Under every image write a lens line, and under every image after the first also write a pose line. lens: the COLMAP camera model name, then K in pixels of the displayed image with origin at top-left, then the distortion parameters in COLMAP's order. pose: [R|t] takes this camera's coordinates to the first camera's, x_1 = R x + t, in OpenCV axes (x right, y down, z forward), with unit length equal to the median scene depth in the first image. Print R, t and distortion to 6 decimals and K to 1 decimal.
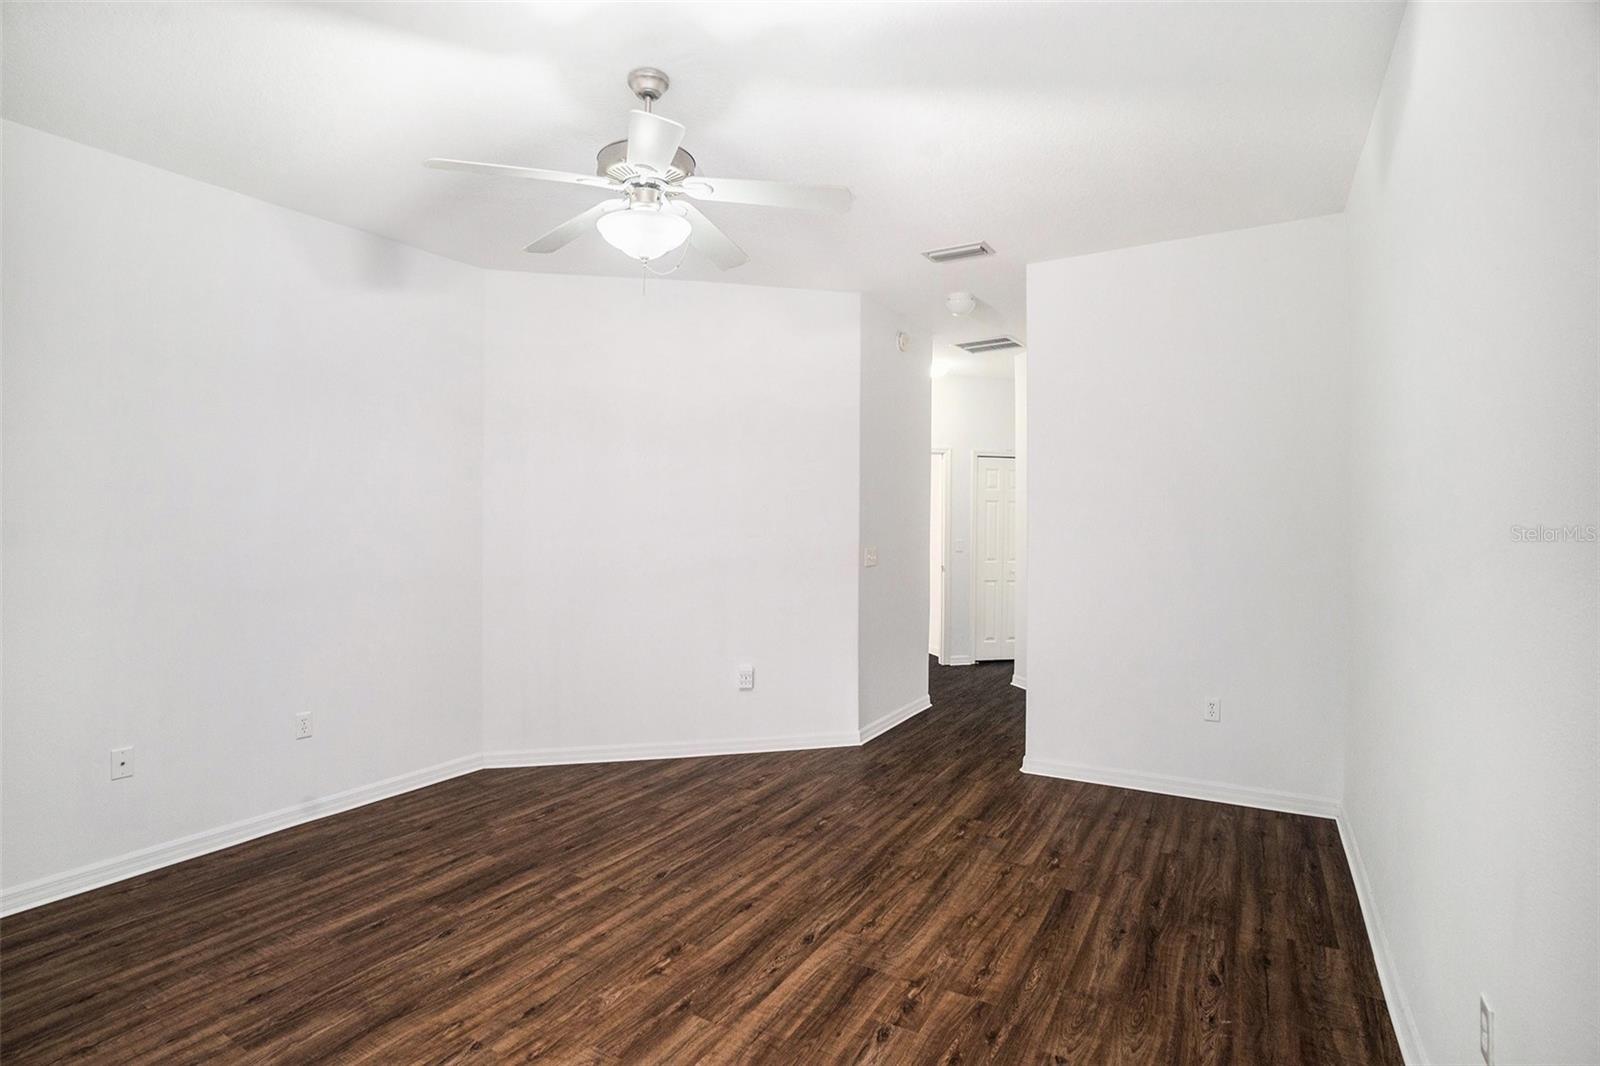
lens RADIAL K [[783.1, 0, 775.7], [0, 783.1, 534.5], [0, 0, 1]] dist [-0.058503, 0.018924]
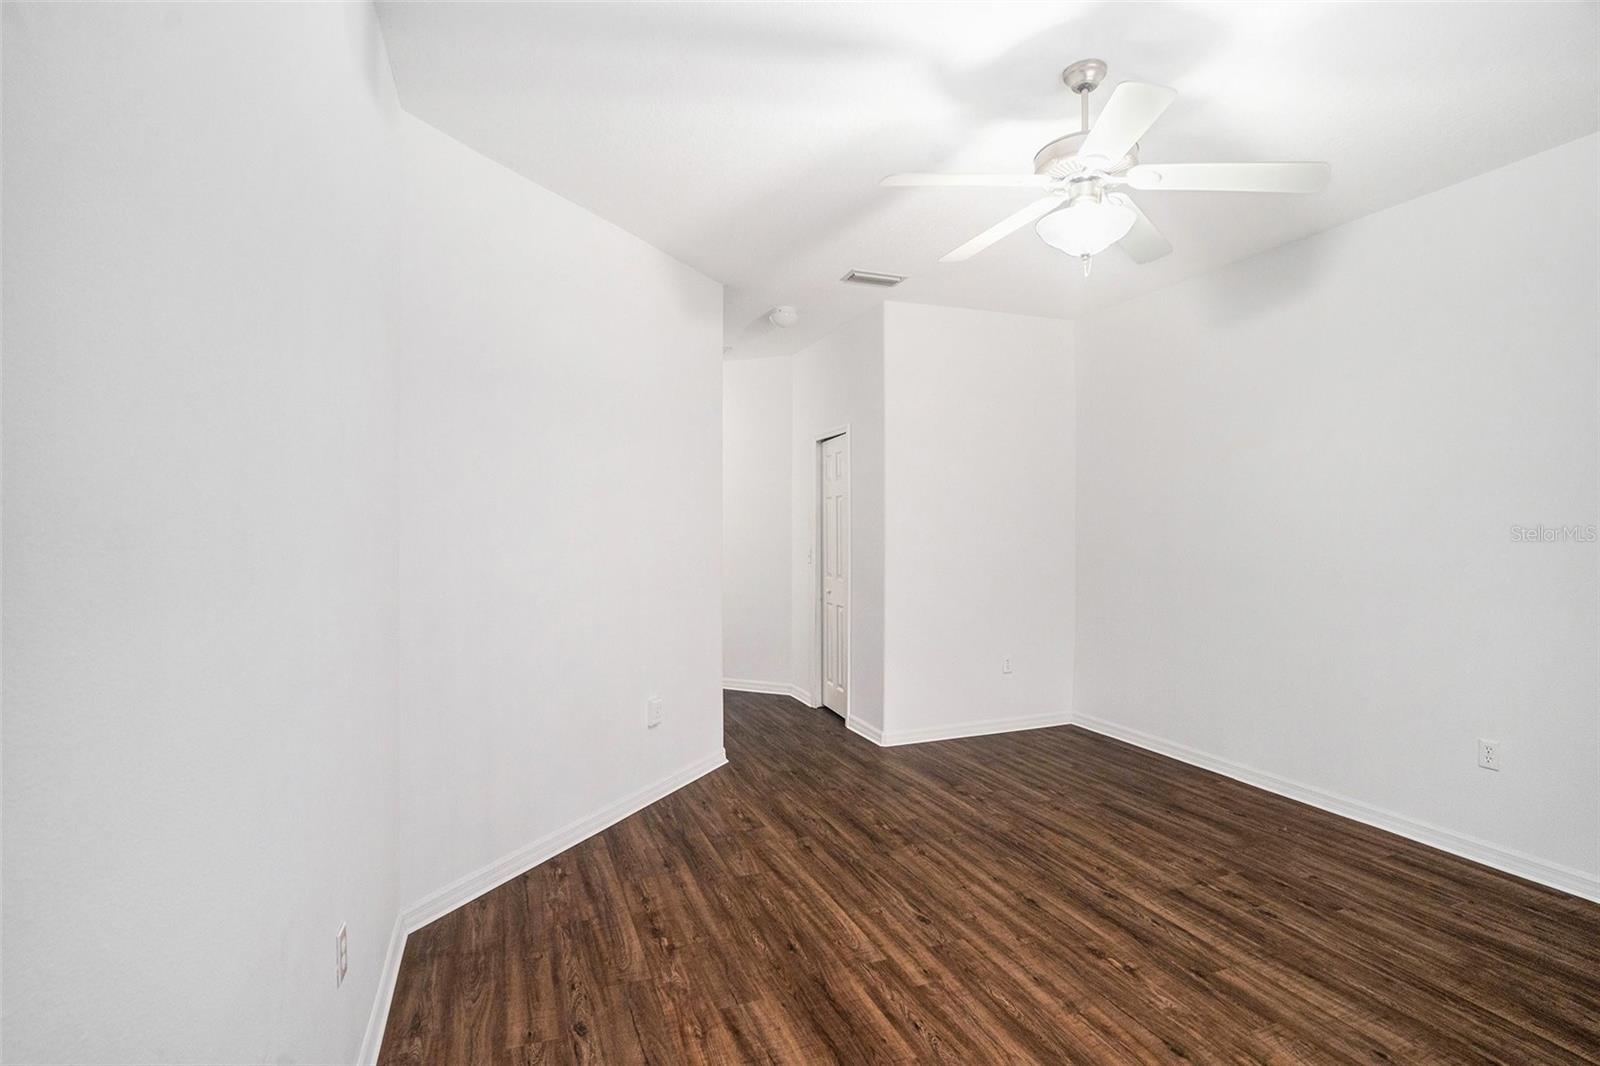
lens RADIAL K [[783.1, 0, 797.9], [0, 783.1, 532.5], [0, 0, 1]] dist [-0.058503, 0.018924]
pose [[0.611978, -0.003062, 0.790869, -1.023878], [0.013560, 0.999886, -0.006621, -0.000959], [-0.790758, 0.014776, 0.611950, 0.616136]]
